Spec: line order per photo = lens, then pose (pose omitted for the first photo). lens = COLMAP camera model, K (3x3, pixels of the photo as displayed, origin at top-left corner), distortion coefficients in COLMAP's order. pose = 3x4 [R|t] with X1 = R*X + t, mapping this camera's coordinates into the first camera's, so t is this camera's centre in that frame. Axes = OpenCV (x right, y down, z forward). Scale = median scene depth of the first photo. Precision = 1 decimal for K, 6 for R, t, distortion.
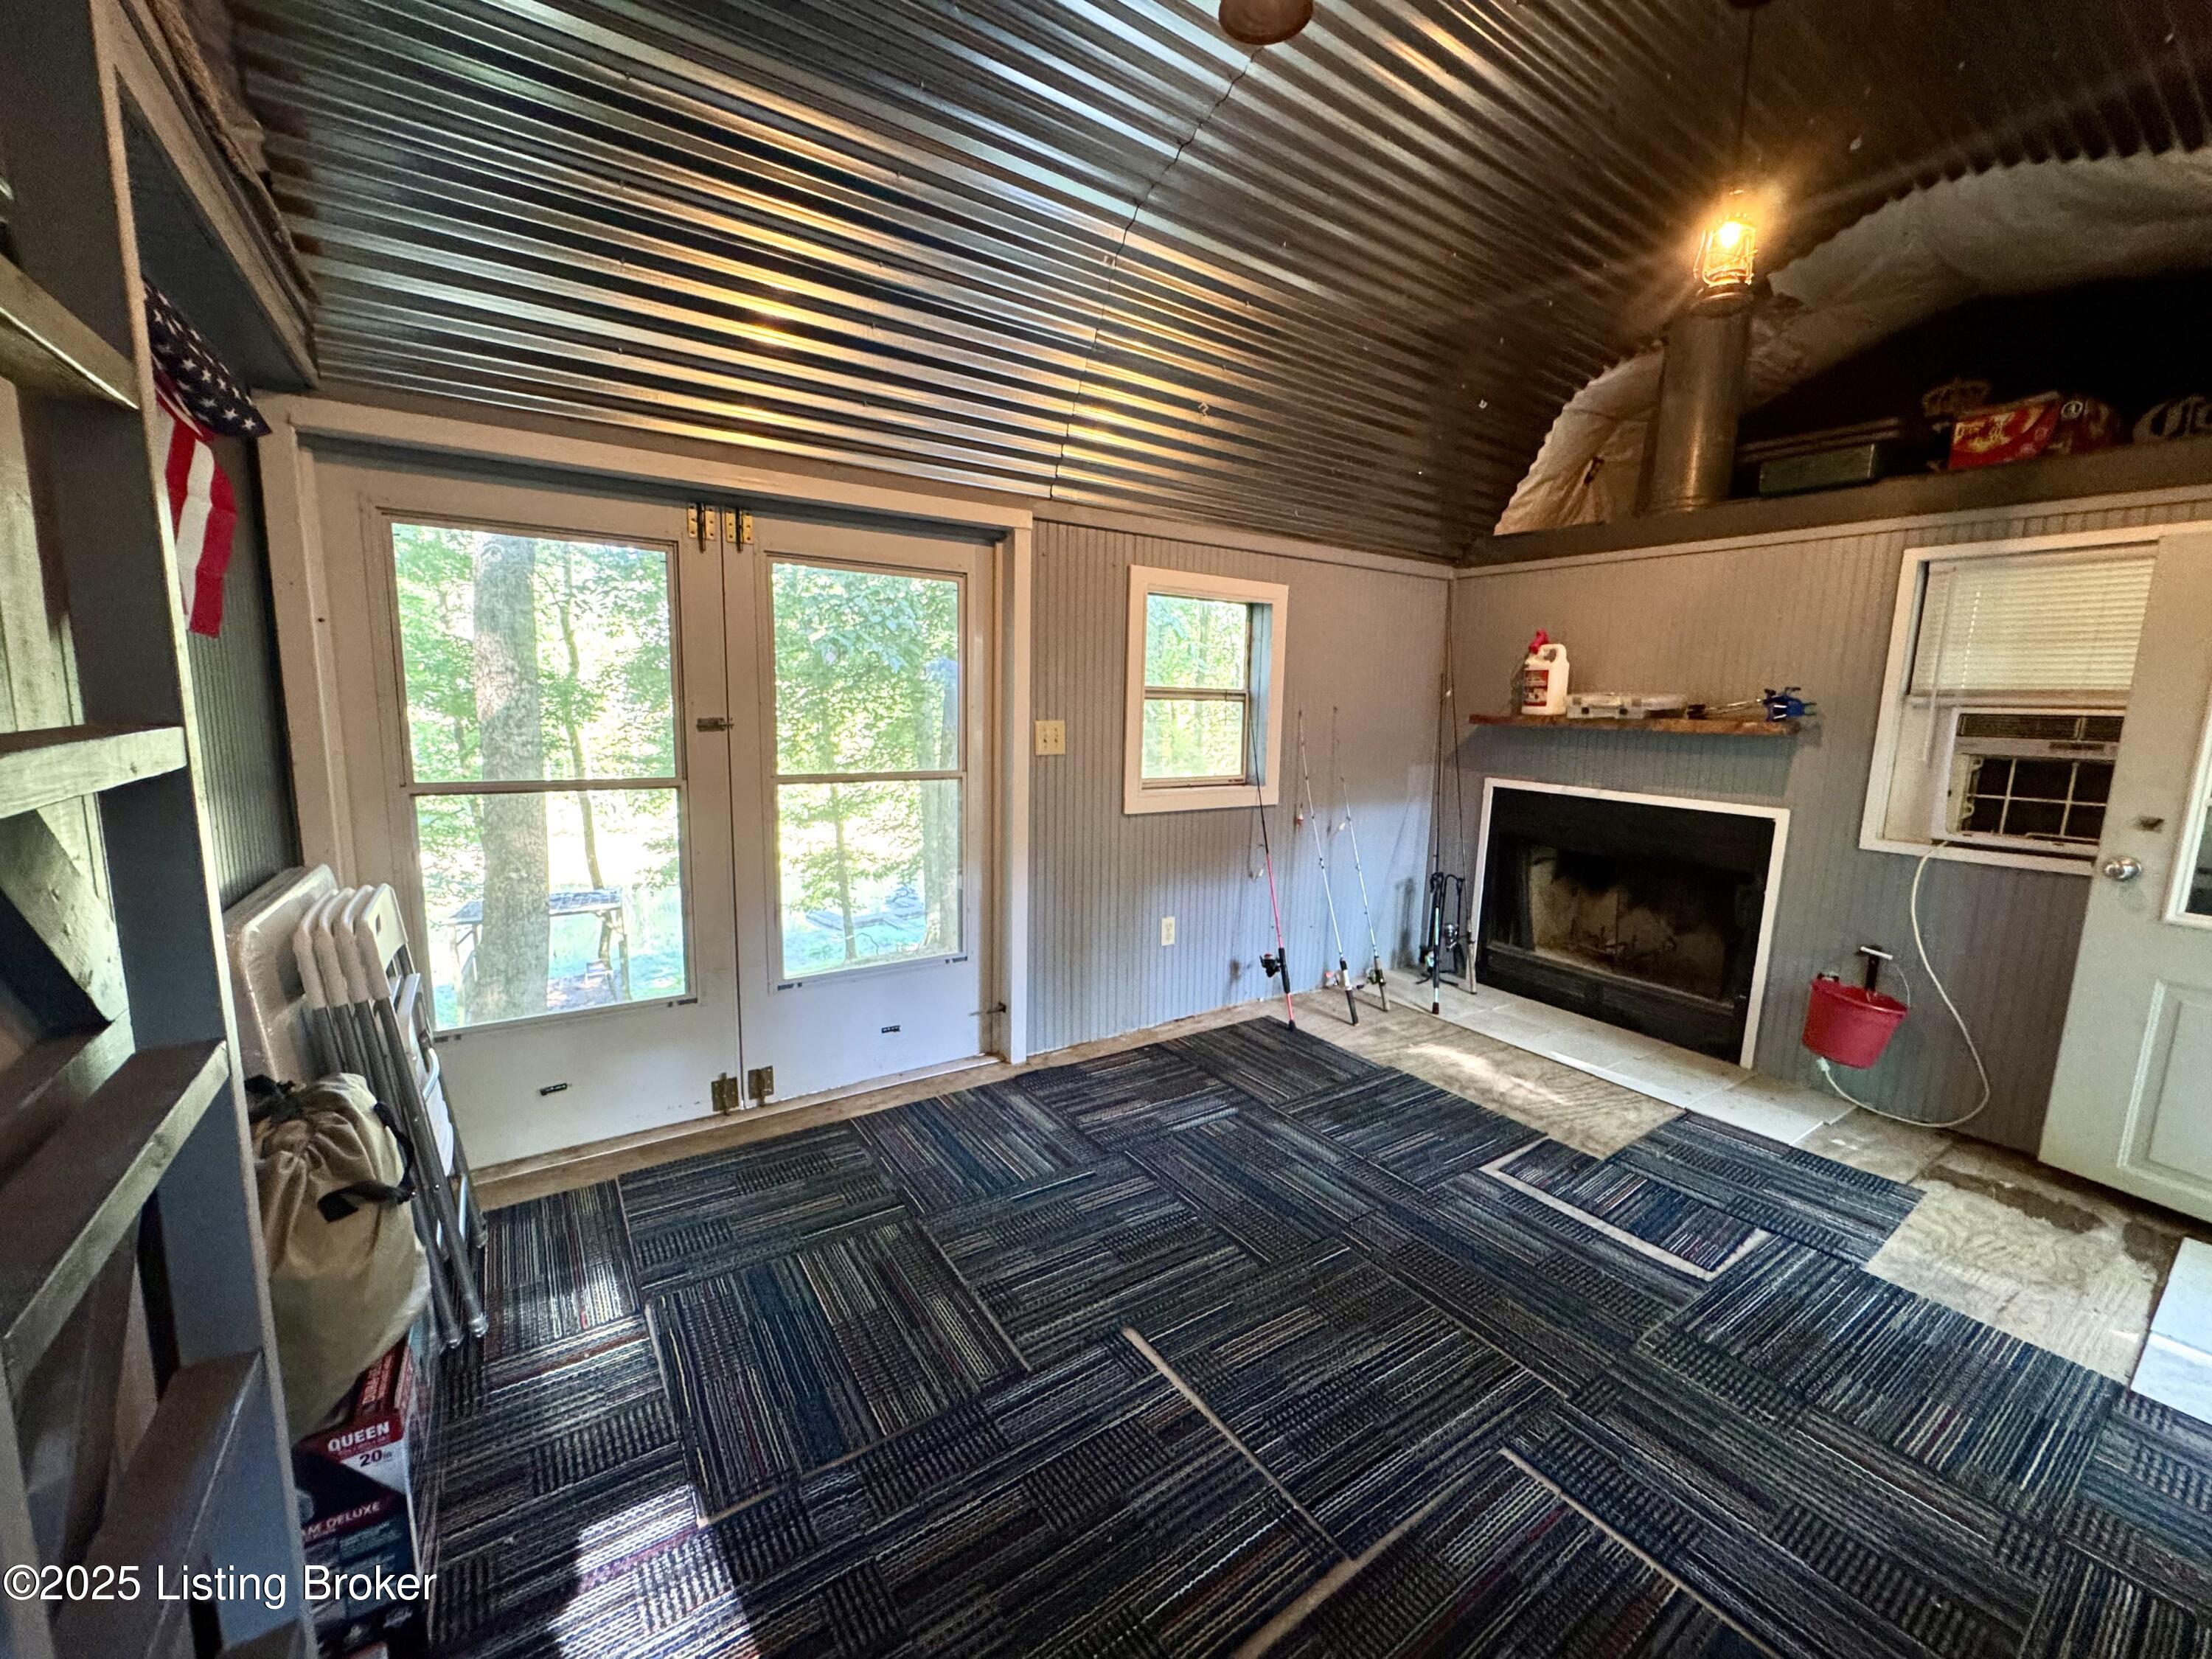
lens RADIAL K [[875.6, 0, 1108.1], [0, 875.6, 836.5], [0, 0, 1]] dist [-0.002980, -0.000328]
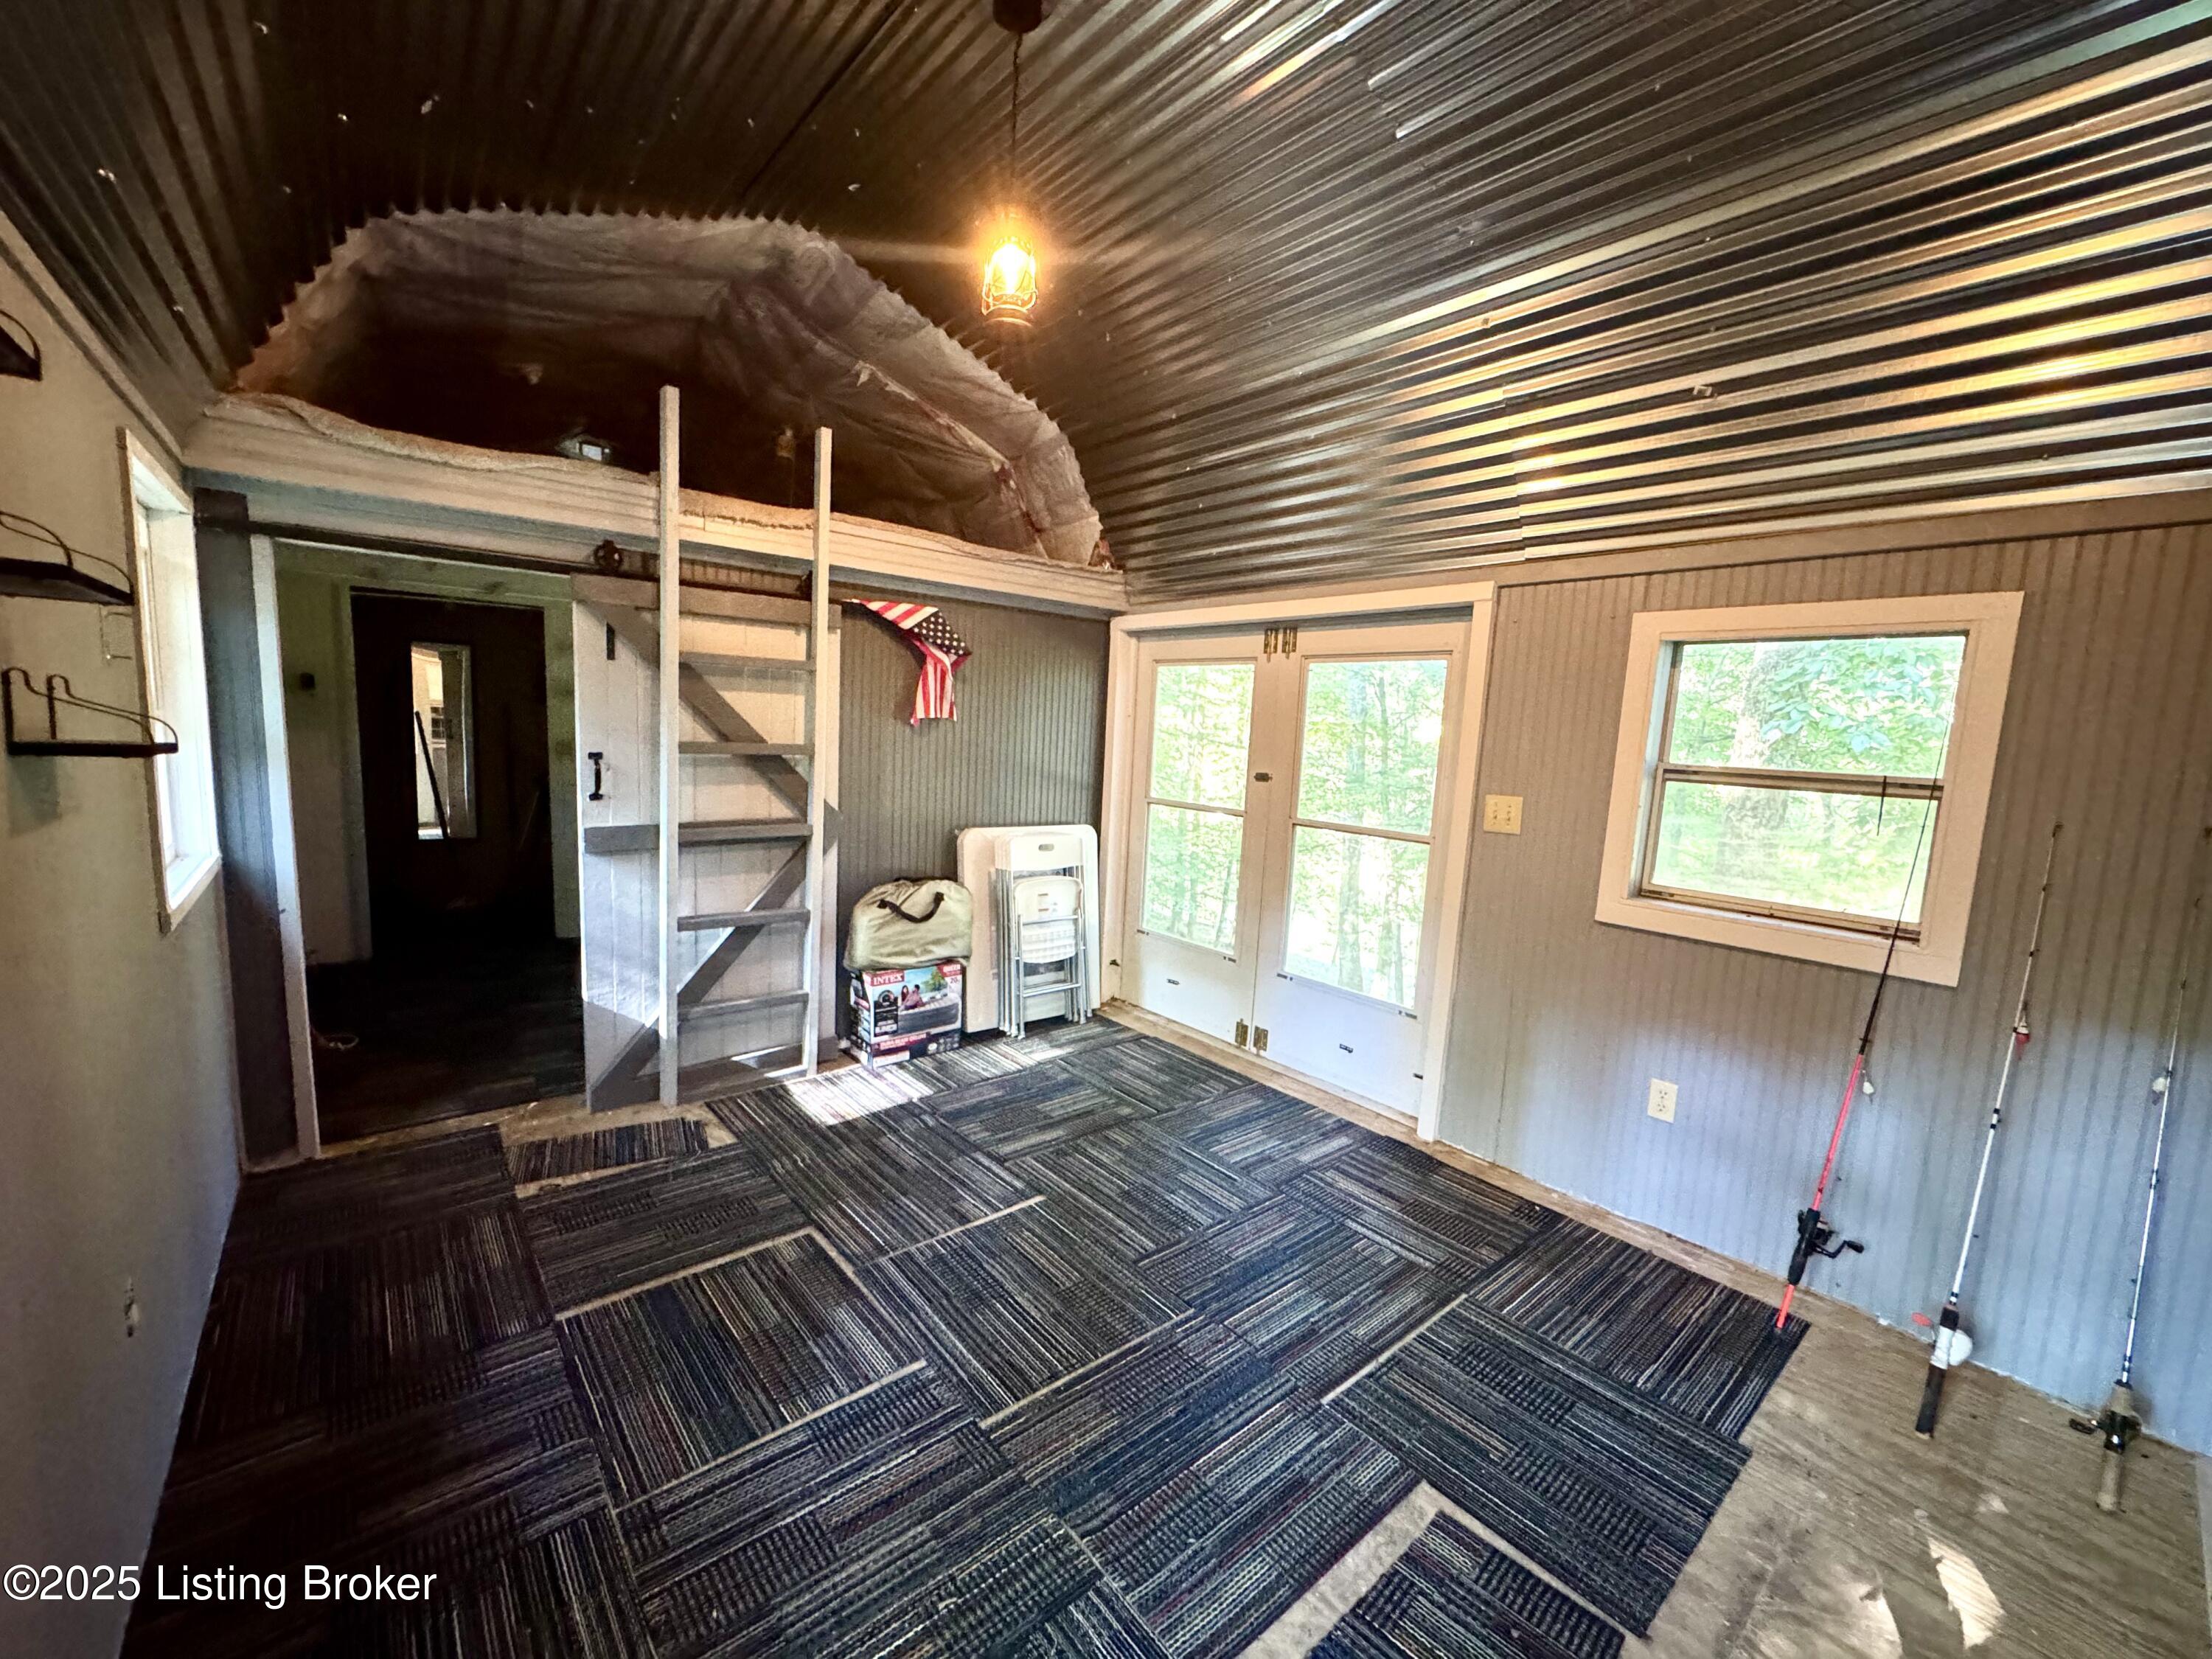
lens RADIAL K [[875.6, 0, 1108.1], [0, 875.6, 836.5], [0, 0, 1]] dist [-0.002980, -0.000328]
pose [[0.109974, 0.103642, -0.988516, 0.929924], [-0.201845, 0.976154, 0.079891, -0.091297], [0.973224, 0.190741, 0.128272, 0.552770]]
